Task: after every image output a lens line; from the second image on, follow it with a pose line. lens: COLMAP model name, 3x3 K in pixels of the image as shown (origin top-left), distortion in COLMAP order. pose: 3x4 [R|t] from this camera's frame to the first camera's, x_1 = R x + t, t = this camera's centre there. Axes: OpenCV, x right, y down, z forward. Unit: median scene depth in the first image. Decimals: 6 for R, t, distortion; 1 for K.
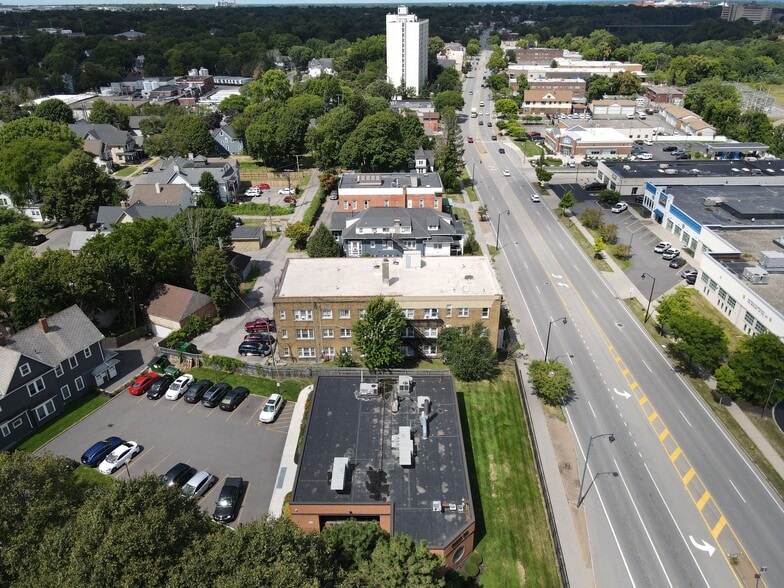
lens RADIAL K [[576.0, 0, 388.0], [0, 576.0, 291.2], [0, 0, 1]] dist [0.003834, 0.021424]
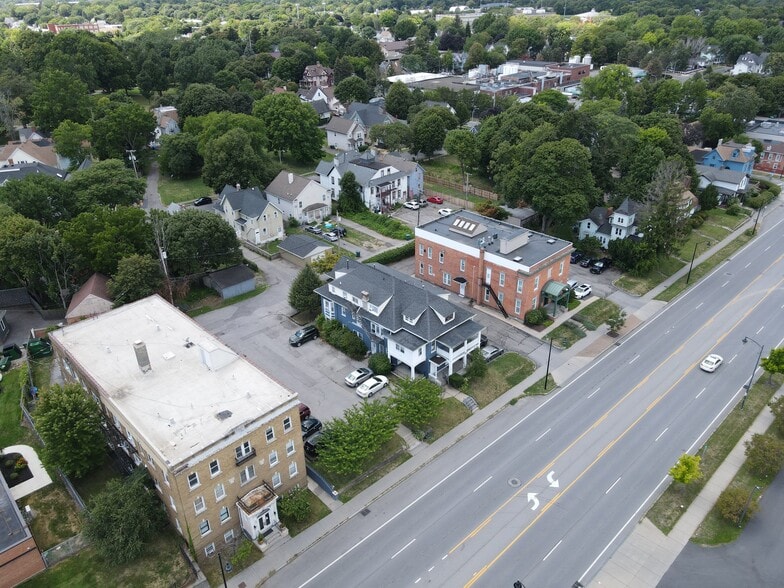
lens RADIAL K [[576.0, 0, 387.1], [0, 576.0, 289.5], [0, 0, 1]] dist [0.003834, 0.021424]
pose [[0.699720, 0.331213, -0.633001, 0.375717], [-0.312990, 0.938601, 0.145137, -0.183223], [0.642207, 0.096567, 0.760424, 0.354689]]
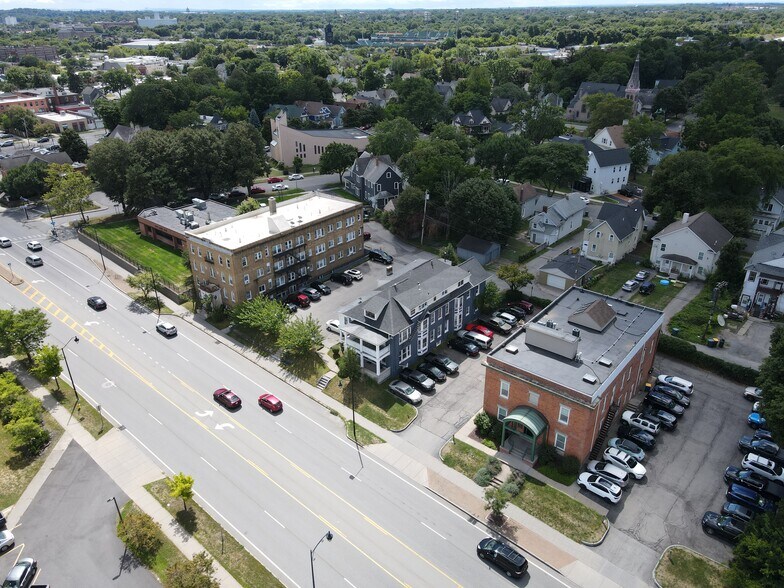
lens RADIAL K [[576.0, 0, 390.1], [0, 576.0, 290.3], [0, 0, 1]] dist [0.003834, 0.021424]
pose [[-0.644794, 0.352614, -0.678163, 0.439970], [-0.327820, 0.673916, 0.662096, -0.486604], [0.690489, 0.649230, -0.318943, 0.975486]]
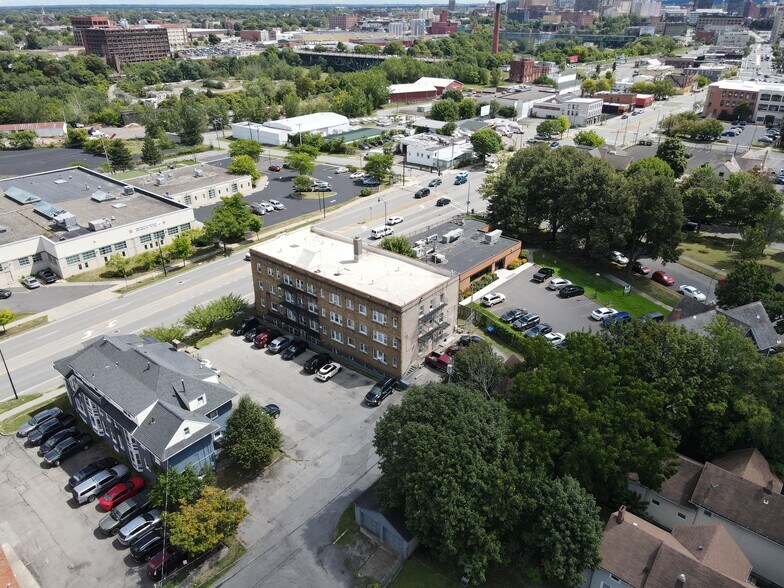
lens RADIAL K [[576.0, 0, 388.6], [0, 576.0, 291.5], [0, 0, 1]] dist [0.003834, 0.021424]
pose [[-0.759736, -0.277729, 0.587935, -0.394124], [0.305807, 0.645340, 0.700013, -0.402980], [-0.573832, 0.711620, -0.405357, 0.824761]]
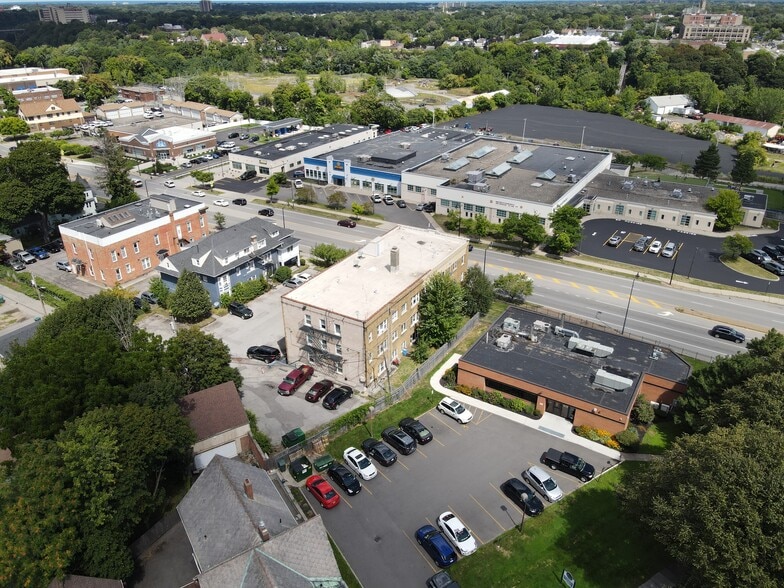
lens RADIAL K [[576.0, 0, 390.3], [0, 576.0, 288.0], [0, 0, 1]] dist [0.003834, 0.021424]
pose [[0.519847, -0.376662, 0.766736, -0.460957], [0.383830, 0.904832, 0.184265, -0.102421], [-0.763173, 0.198507, 0.614948, 0.218328]]
